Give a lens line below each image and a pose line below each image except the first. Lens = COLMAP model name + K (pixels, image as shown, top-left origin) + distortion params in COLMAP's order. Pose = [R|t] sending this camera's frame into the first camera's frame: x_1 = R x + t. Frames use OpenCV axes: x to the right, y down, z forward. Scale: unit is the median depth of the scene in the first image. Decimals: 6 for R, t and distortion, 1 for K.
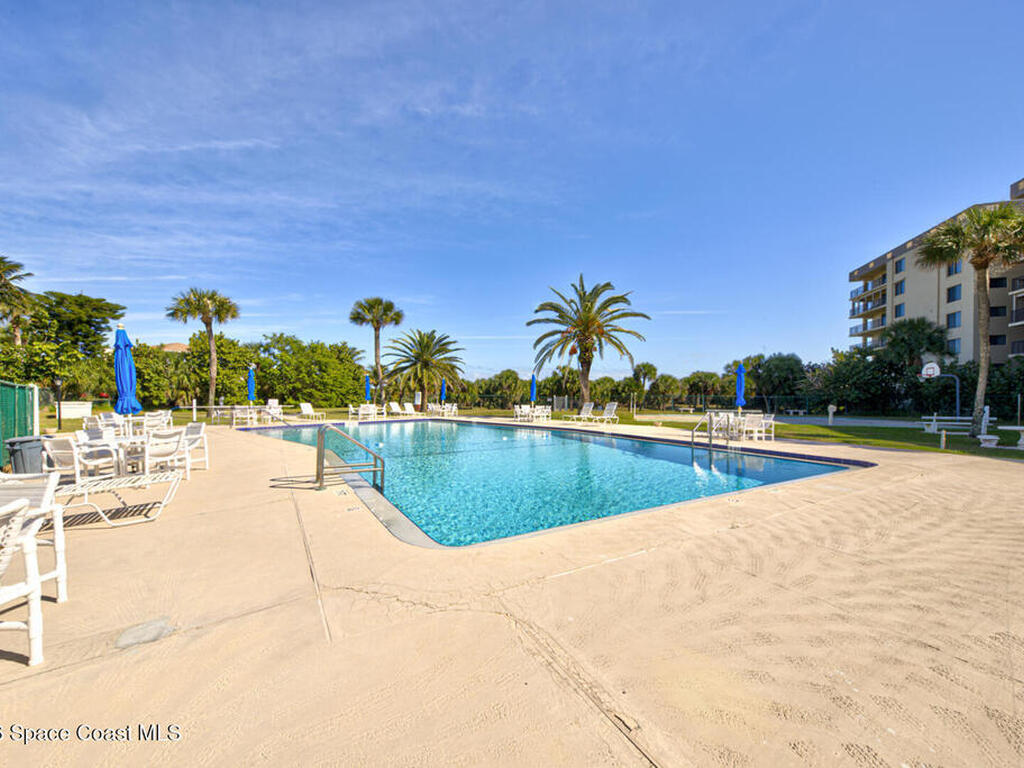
lens RADIAL K [[388.9, 0, 510.8], [0, 388.9, 398.4], [0, 0, 1]] dist [0.008618, -0.000092]
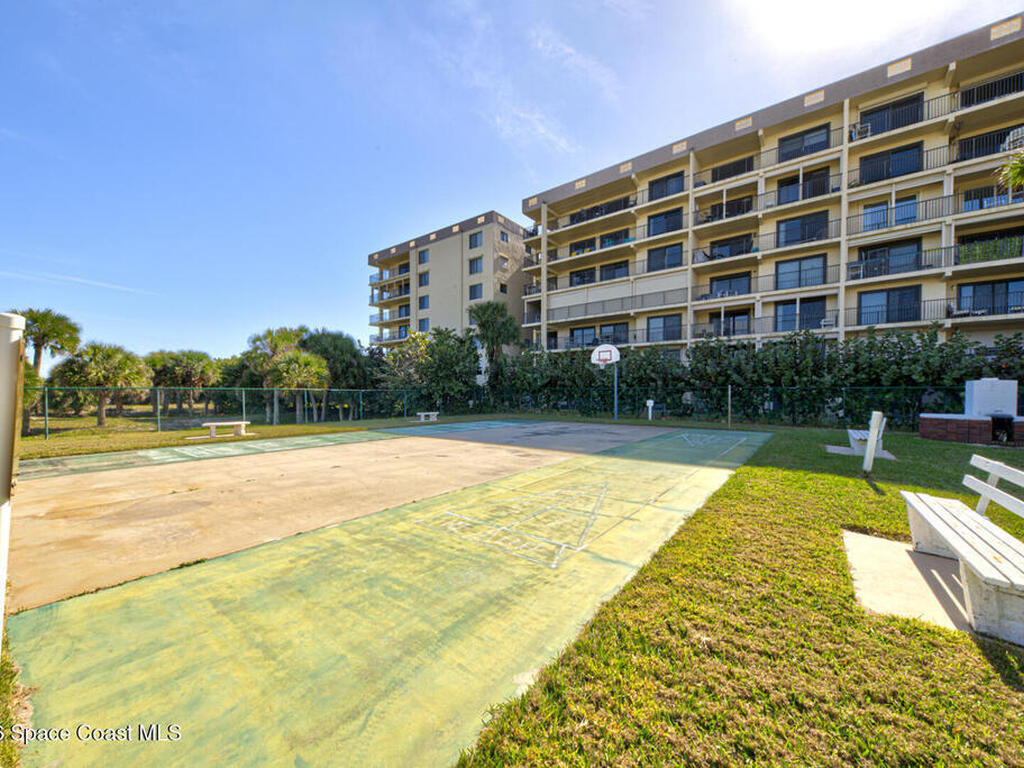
lens RADIAL K [[388.9, 0, 510.8], [0, 388.9, 398.4], [0, 0, 1]] dist [0.008618, -0.000092]
pose [[0.348829, -0.021175, 0.936947, 0.133336], [0.008677, 0.999775, 0.019365, -0.000684], [-0.937146, 0.001375, 0.348934, 0.409367]]
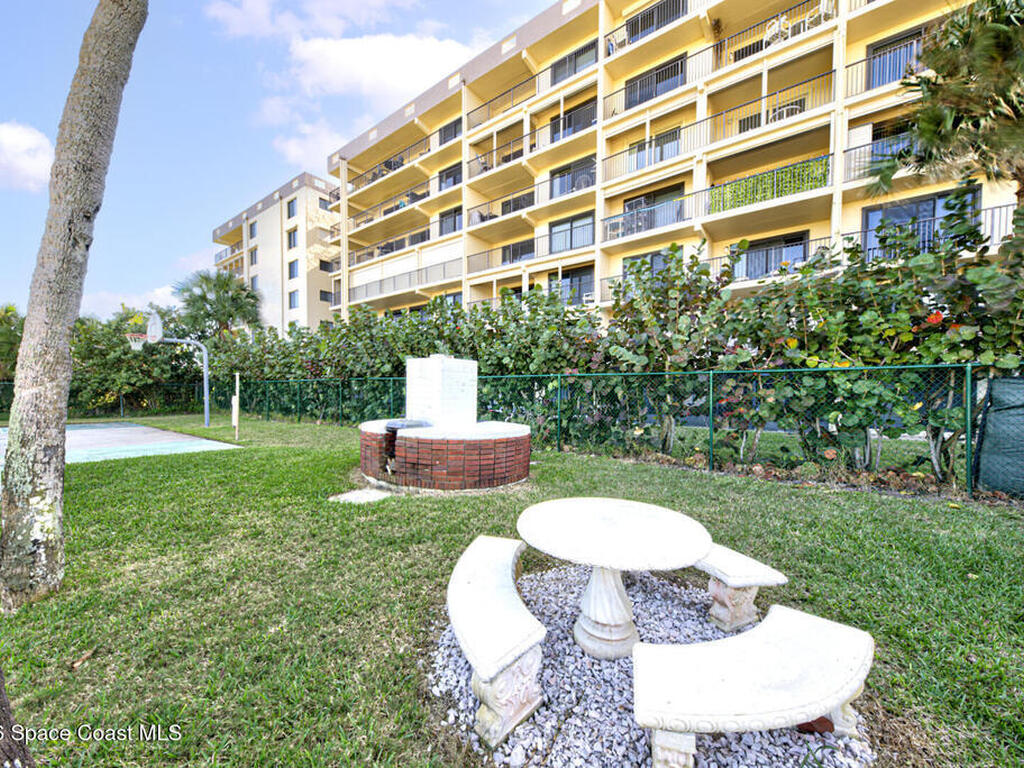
lens RADIAL K [[388.9, 0, 510.8], [0, 388.9, 398.4], [0, 0, 1]] dist [0.008618, -0.000092]
pose [[0.325681, -0.031973, 0.944939, 0.327362], [0.009638, 0.999488, 0.030497, 0.003588], [-0.945431, -0.000825, 0.325822, 0.180855]]
